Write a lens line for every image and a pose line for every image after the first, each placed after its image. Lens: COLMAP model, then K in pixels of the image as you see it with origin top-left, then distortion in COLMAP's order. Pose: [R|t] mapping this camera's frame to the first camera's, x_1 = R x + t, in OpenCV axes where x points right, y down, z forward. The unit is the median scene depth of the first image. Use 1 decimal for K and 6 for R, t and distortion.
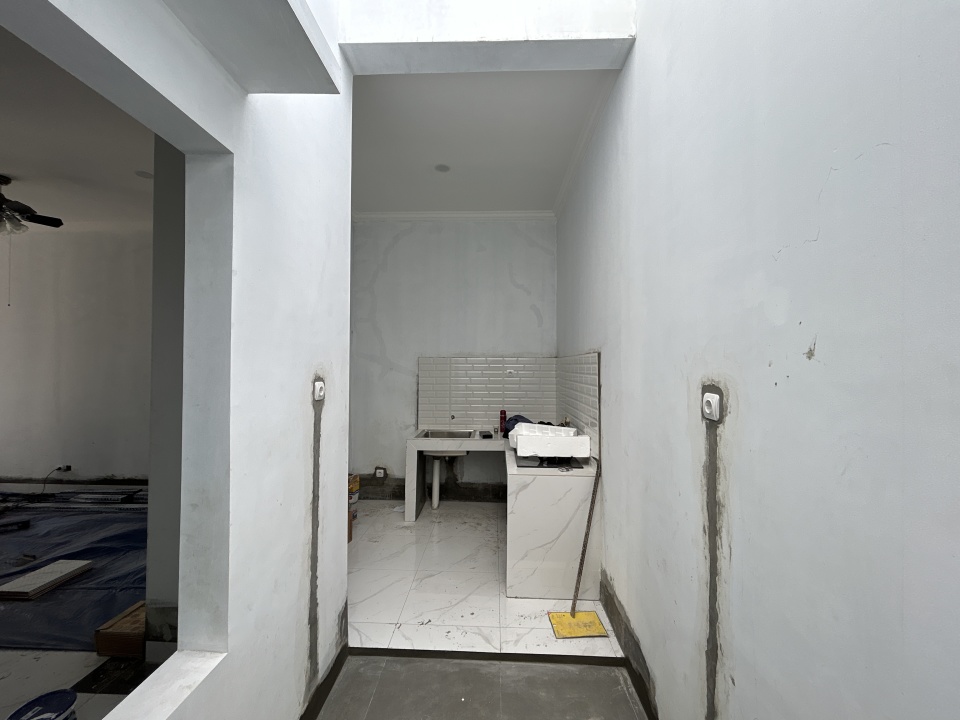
lens RADIAL K [[390.7, 0, 477.9], [0, 390.7, 358.4], [0, 0, 1]] dist [-0.000774, 0.000657]
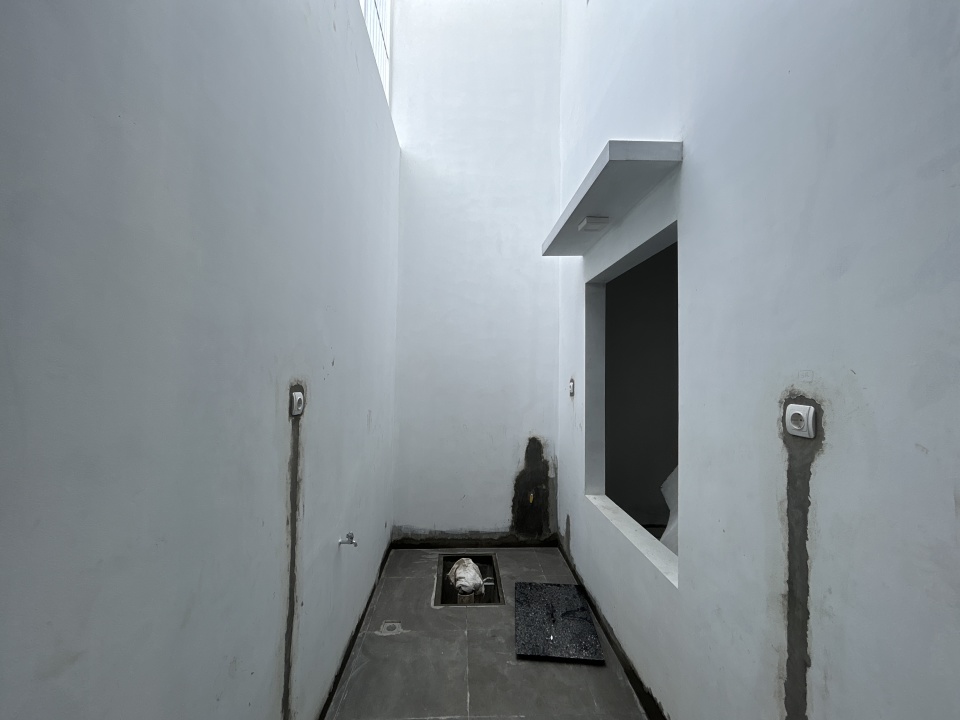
lens RADIAL K [[390.7, 0, 477.9], [0, 390.7, 358.4], [0, 0, 1]] dist [-0.000774, 0.000657]
pose [[-0.996019, -0.019699, -0.086933, 0.052574], [-0.015102, 0.998468, -0.053230, 0.013556], [0.087848, -0.051705, -0.994791, 0.686537]]
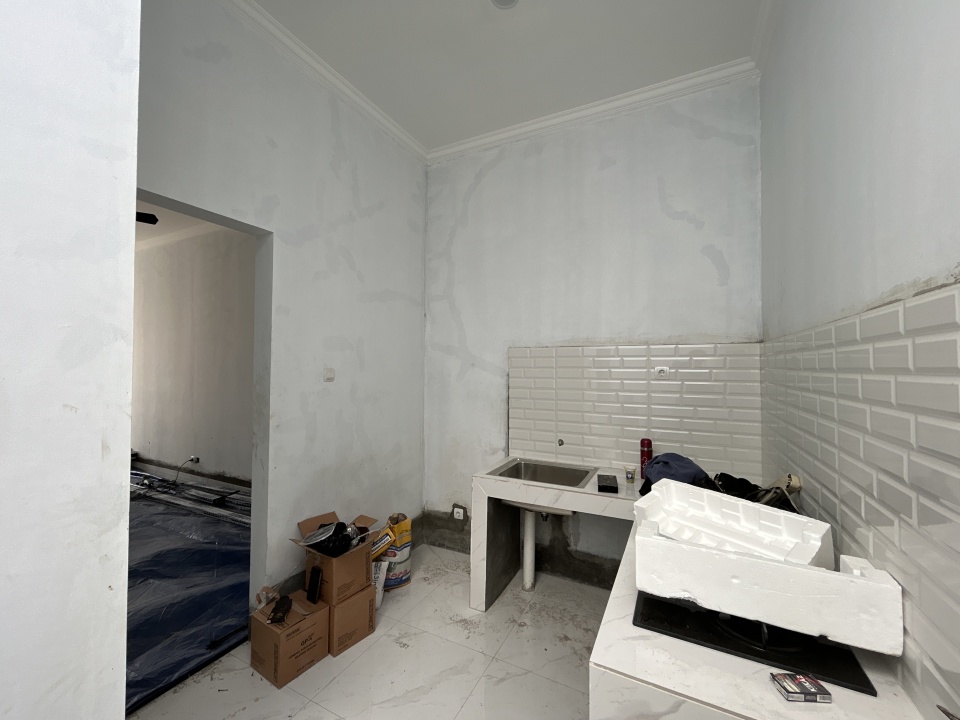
lens RADIAL K [[390.7, 0, 477.9], [0, 390.7, 358.4], [0, 0, 1]] dist [-0.000774, 0.000657]
pose [[0.907757, -0.007555, -0.419429, 0.085433], [0.005652, 0.999967, -0.005780, 0.021326], [0.419459, 0.002876, 0.907770, 0.417040]]
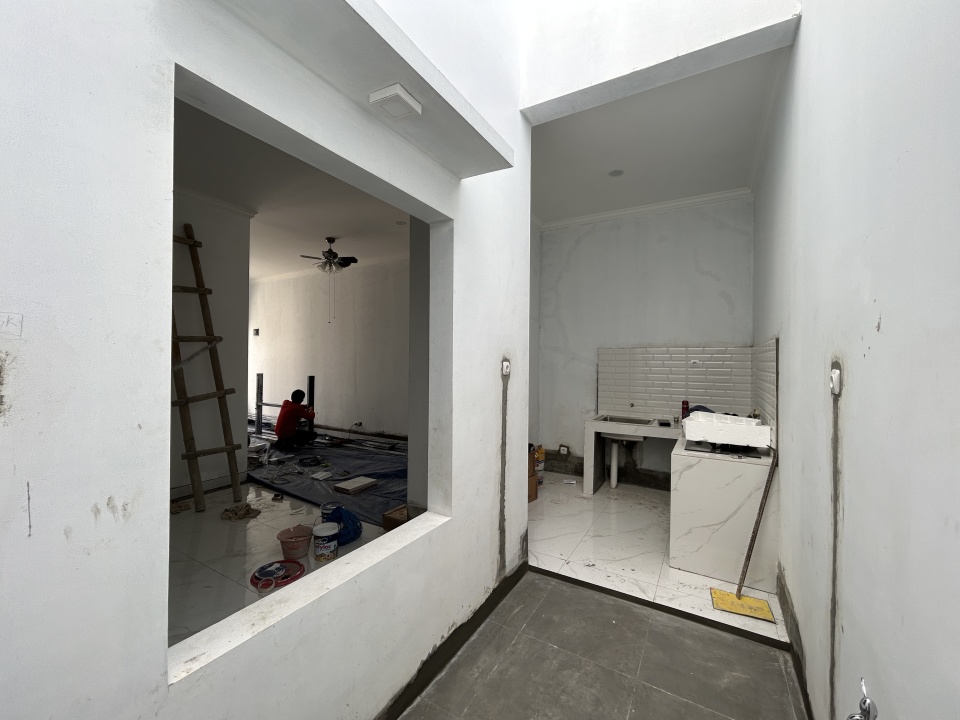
lens RADIAL K [[390.7, 0, 477.9], [0, 390.7, 358.4], [0, 0, 1]] dist [-0.000774, 0.000657]
pose [[0.879594, 0.002934, -0.475716, 0.076760], [0.002671, 0.999935, 0.011107, 0.014149], [0.475717, -0.011041, 0.879529, -0.125273]]
